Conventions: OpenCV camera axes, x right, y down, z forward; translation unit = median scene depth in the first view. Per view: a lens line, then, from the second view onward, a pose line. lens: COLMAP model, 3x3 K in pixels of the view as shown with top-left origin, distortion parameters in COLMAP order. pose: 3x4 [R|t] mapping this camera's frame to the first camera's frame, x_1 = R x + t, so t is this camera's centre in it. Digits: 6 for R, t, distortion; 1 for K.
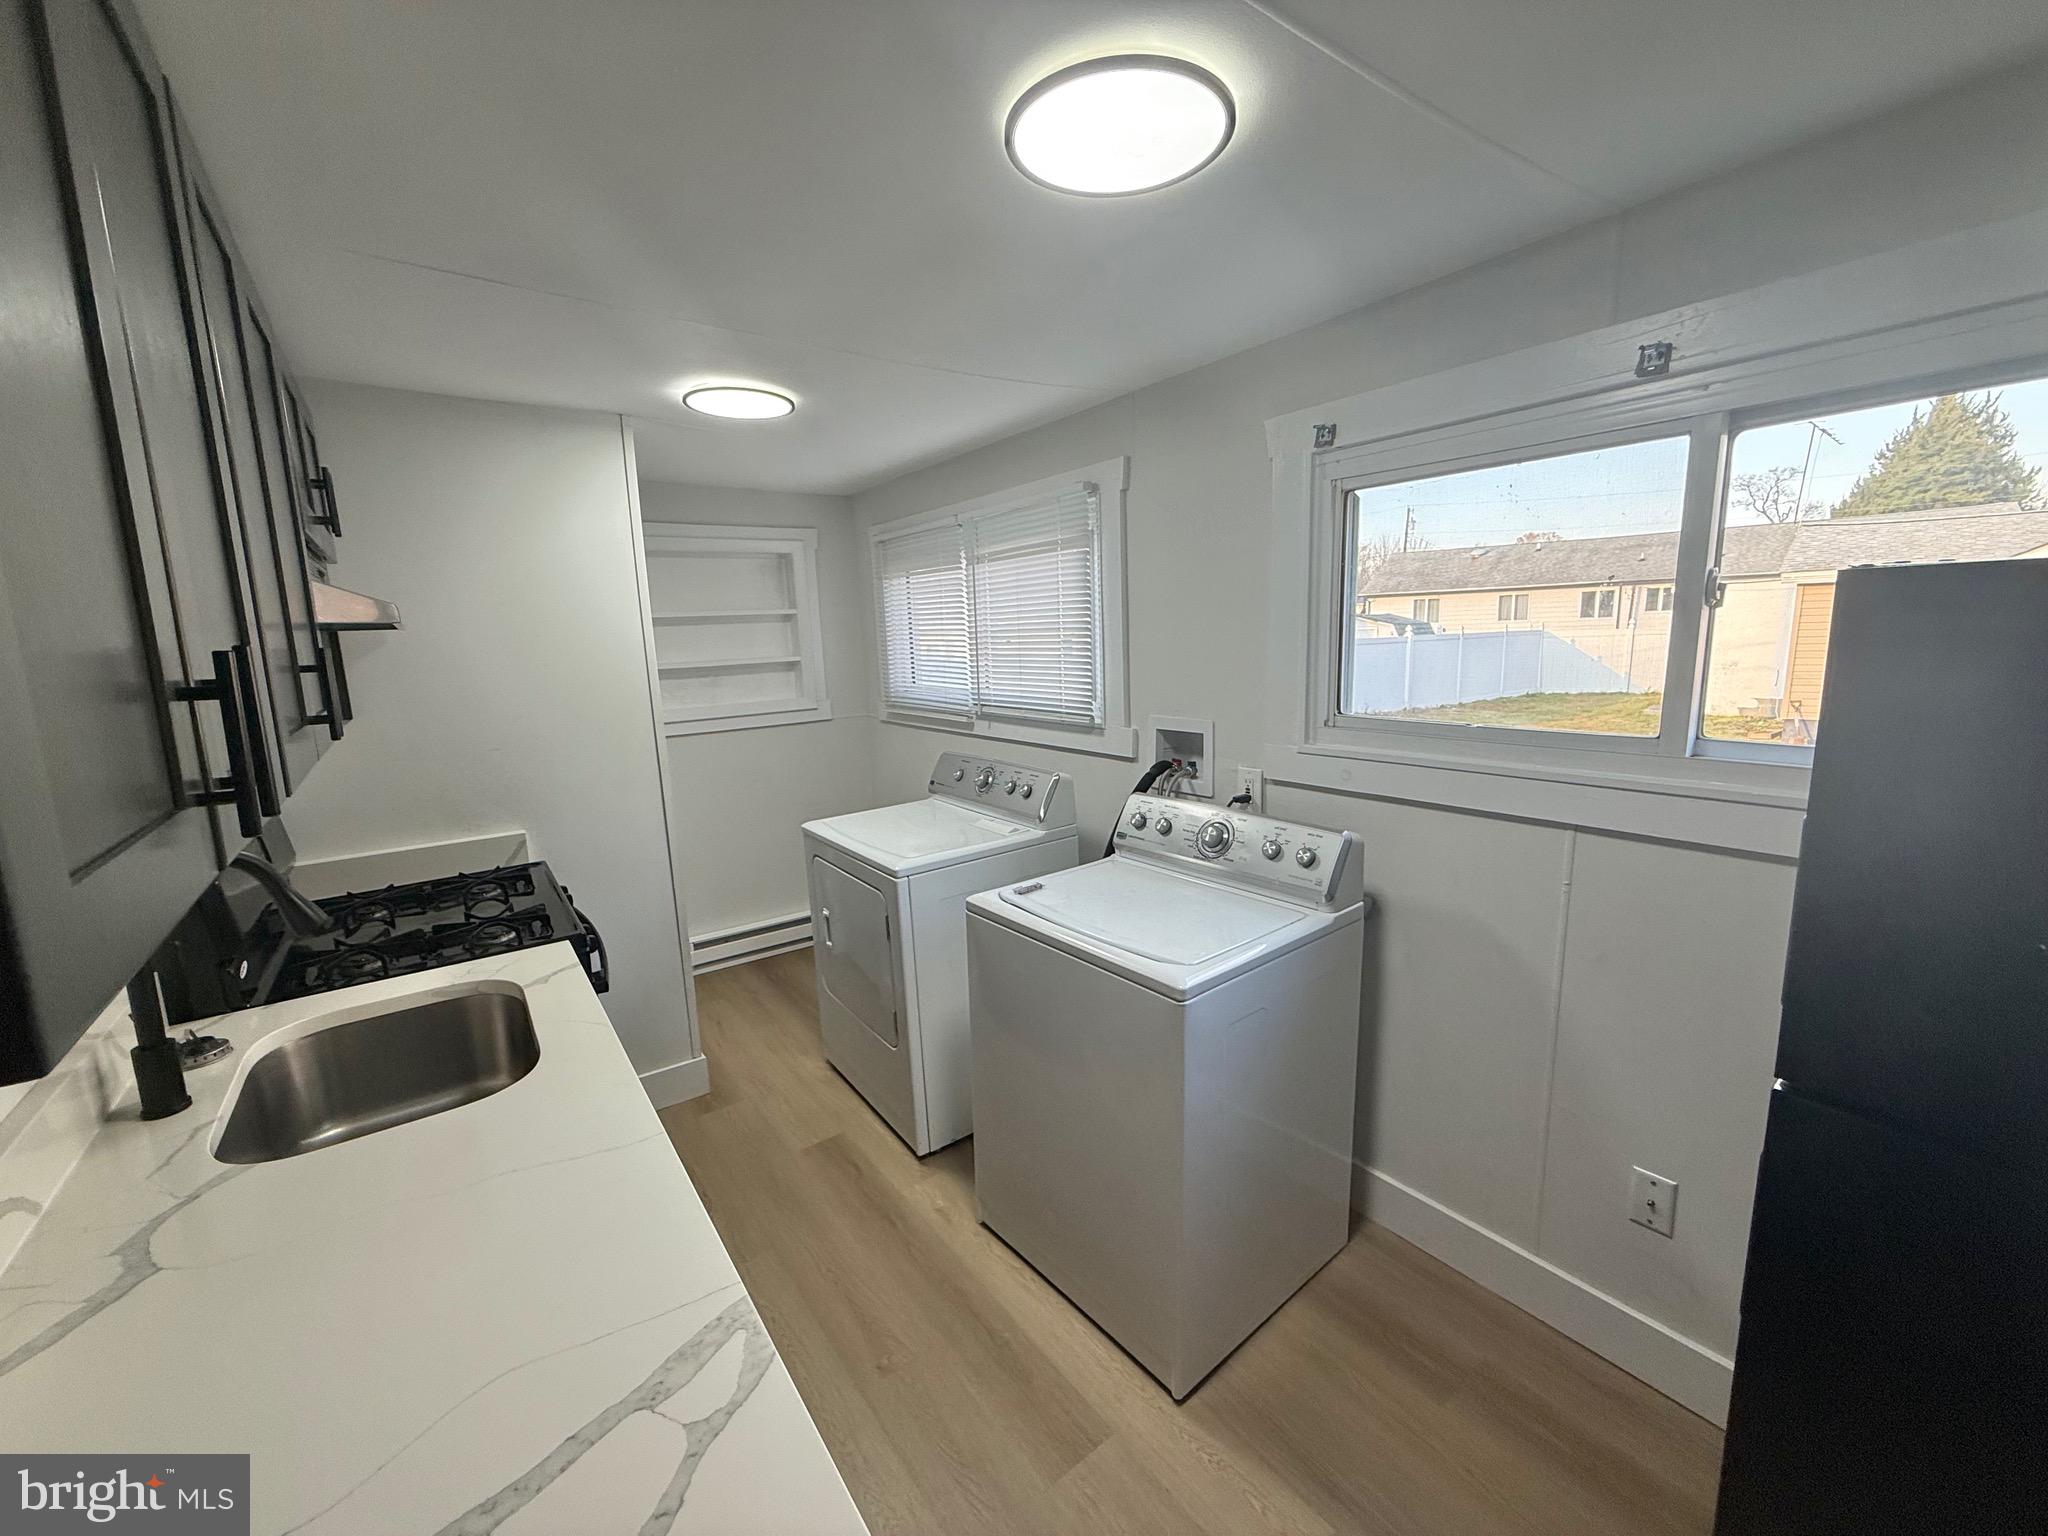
lens RADIAL K [[814.5, 0, 1017.8], [0, 814.5, 771.5], [0, 0, 1]] dist [0.000326, 0.000134]
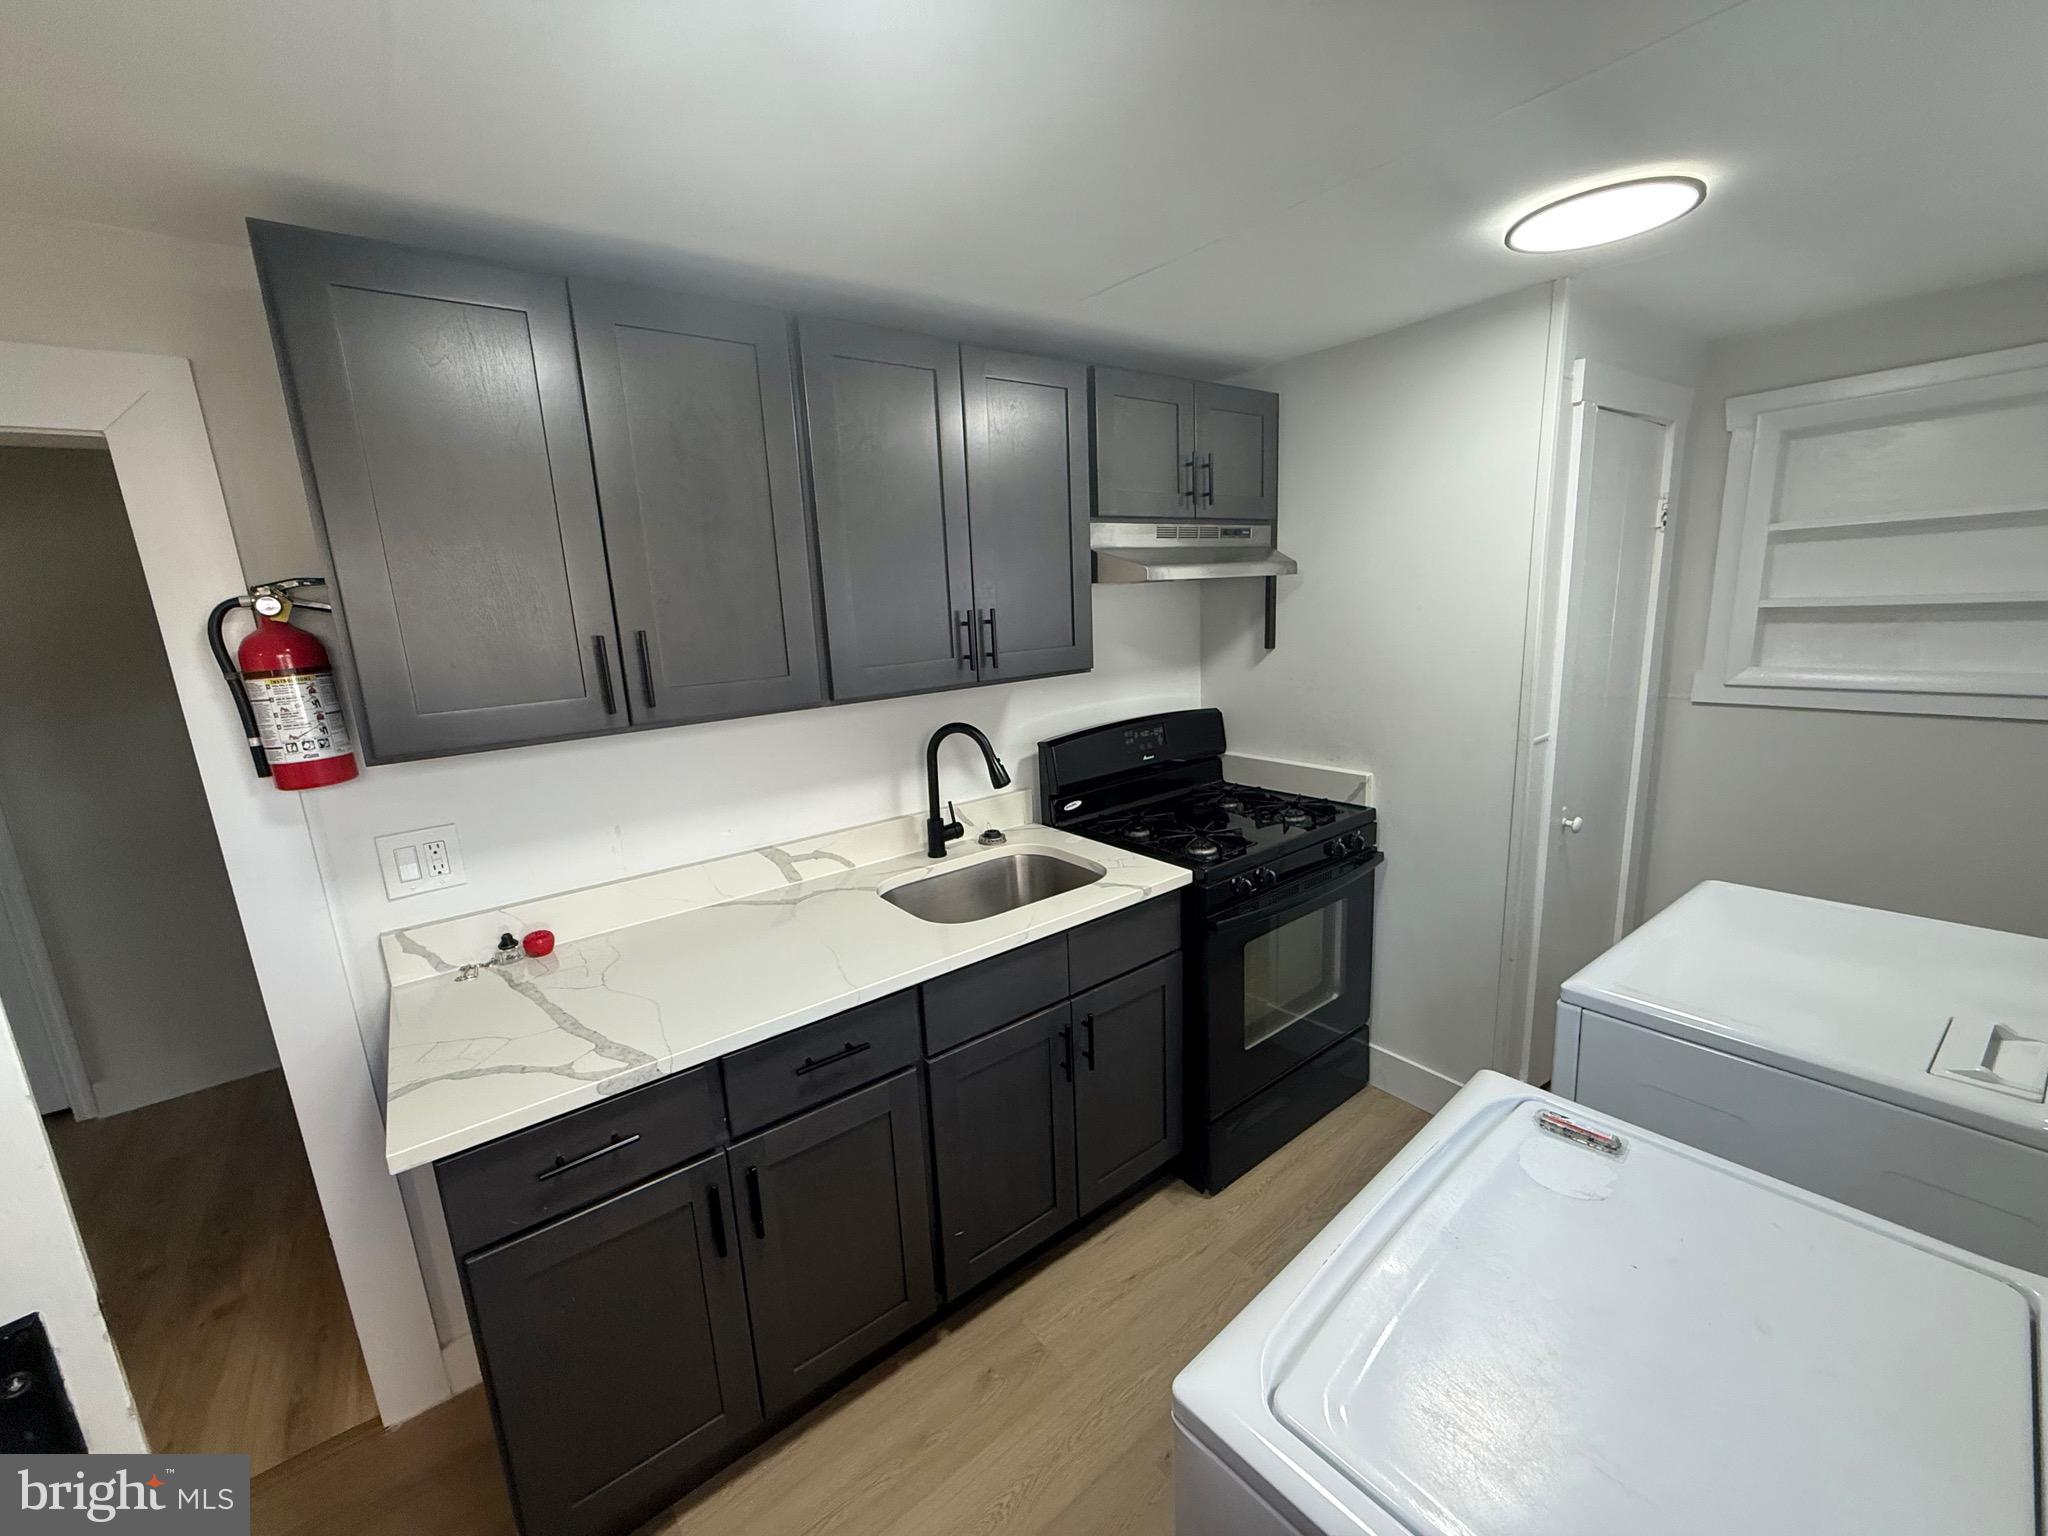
lens RADIAL K [[812.7, 0, 1018.2], [0, 812.7, 771.9], [0, 0, 1]] dist [-0.000286, 0.000243]
pose [[0.018951, 0.240706, -0.970413, 0.371702], [-0.119323, 0.964195, 0.236833, -0.120512], [0.992675, 0.111305, 0.046994, 0.543381]]
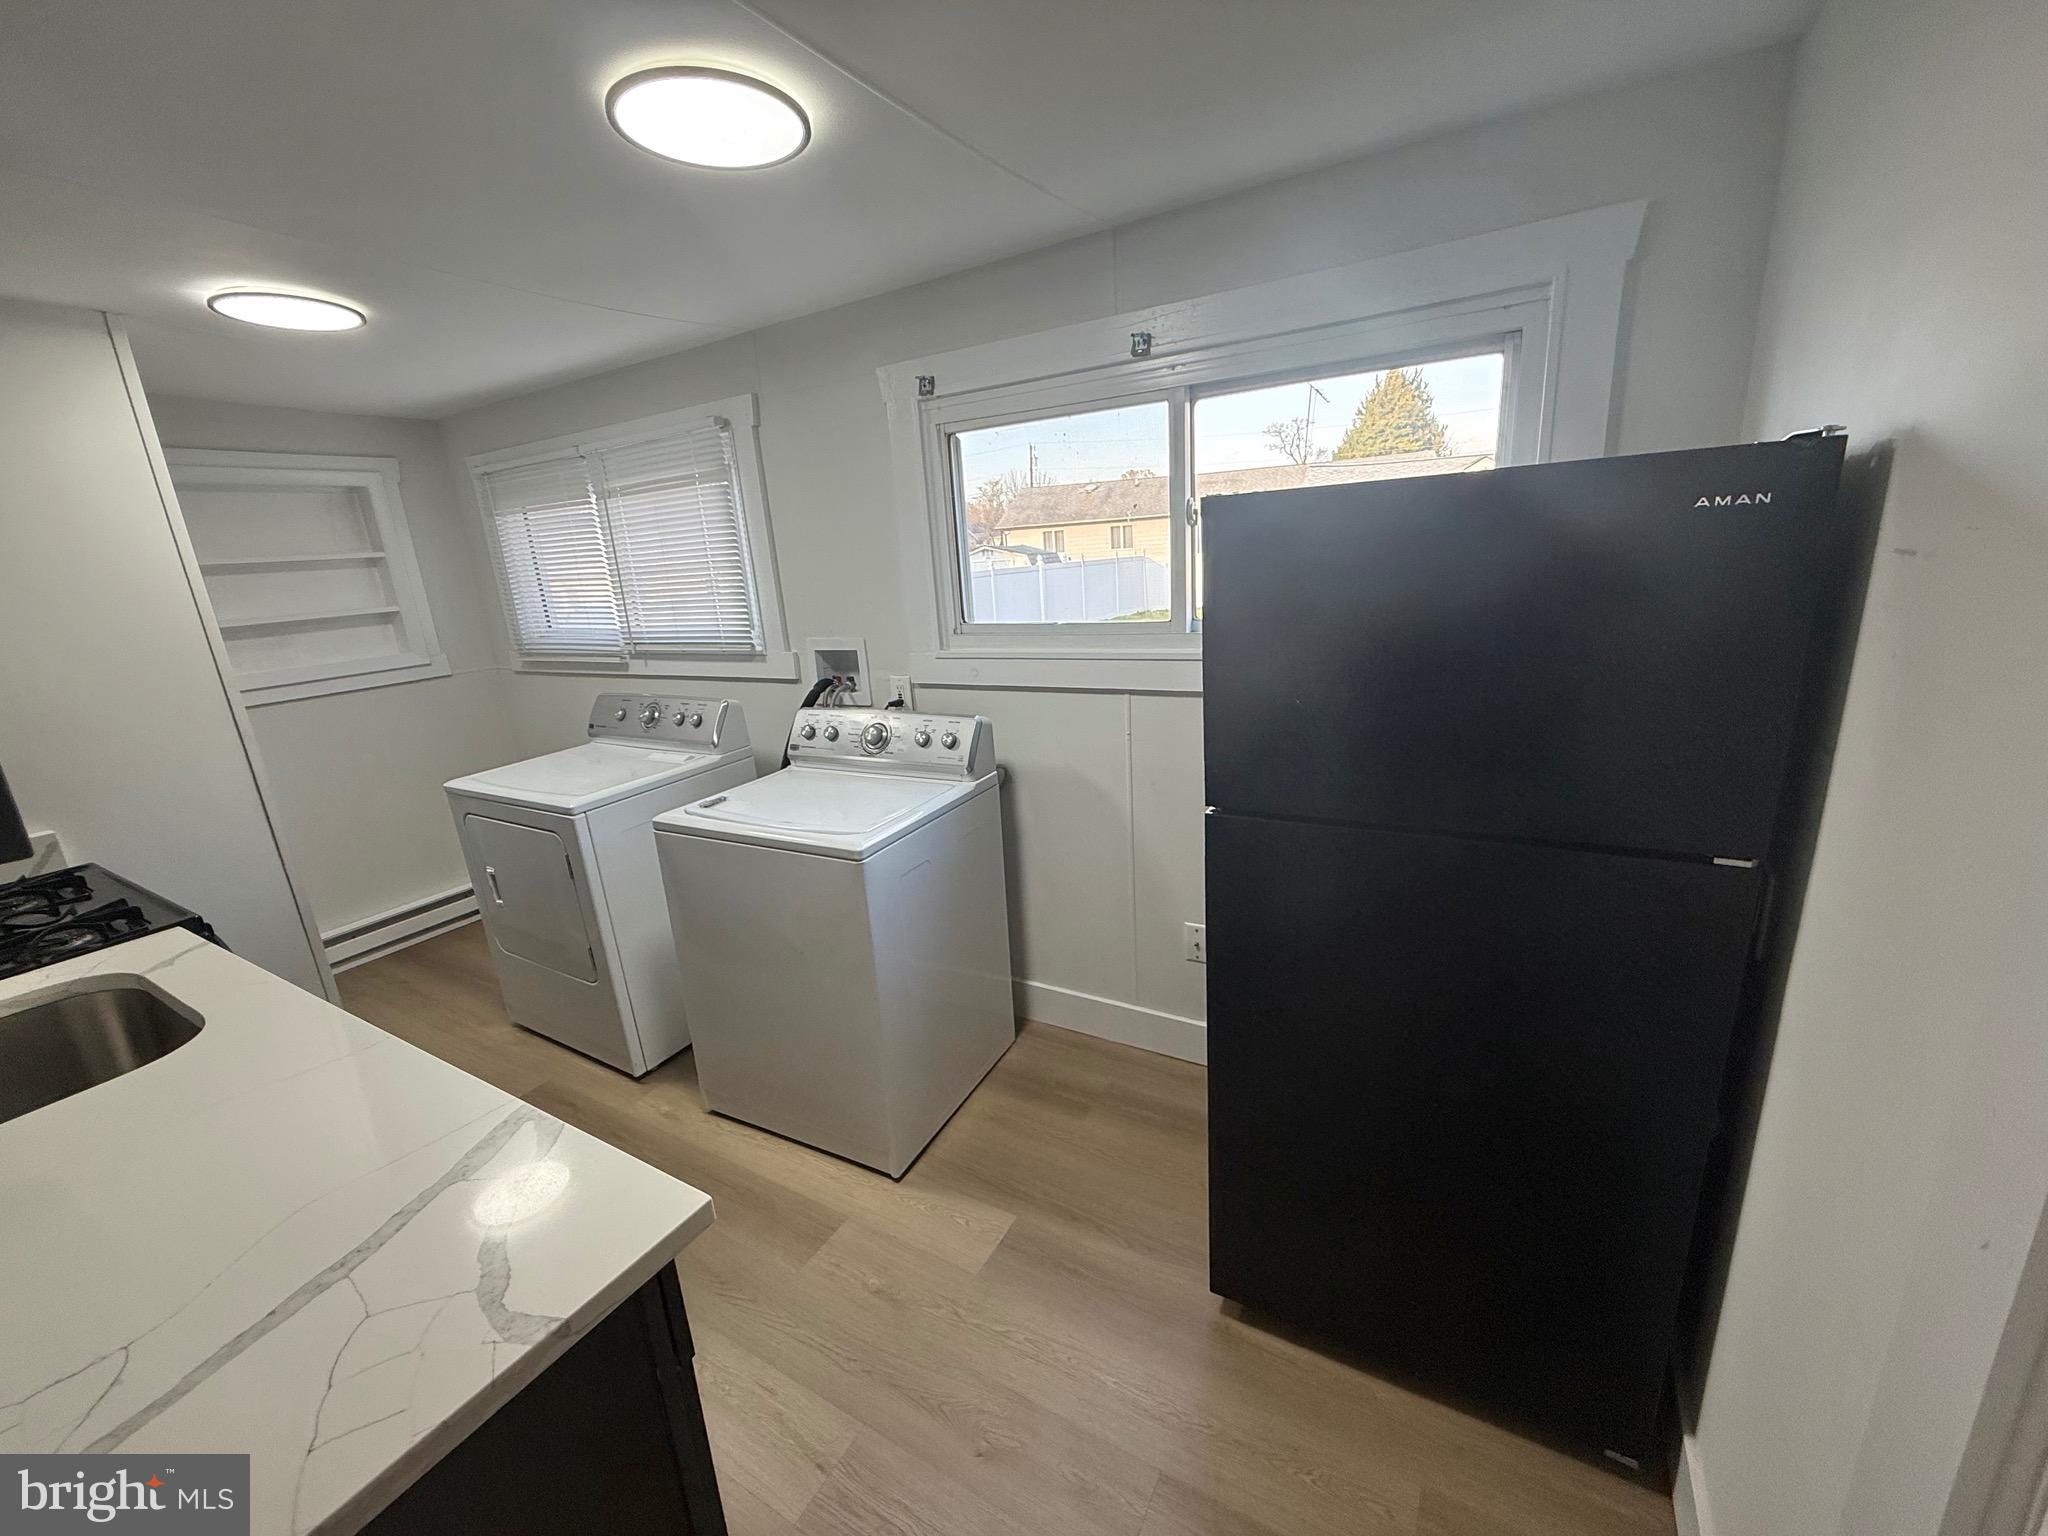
lens RADIAL K [[814.5, 0, 1017.8], [0, 814.5, 771.5], [0, 0, 1]] dist [0.000326, 0.000134]
pose [[0.915940, -0.130346, 0.379558, -0.018944], [0.102224, 0.990365, 0.093423, 0.037838], [-0.388078, -0.046770, 0.920439, -0.137818]]
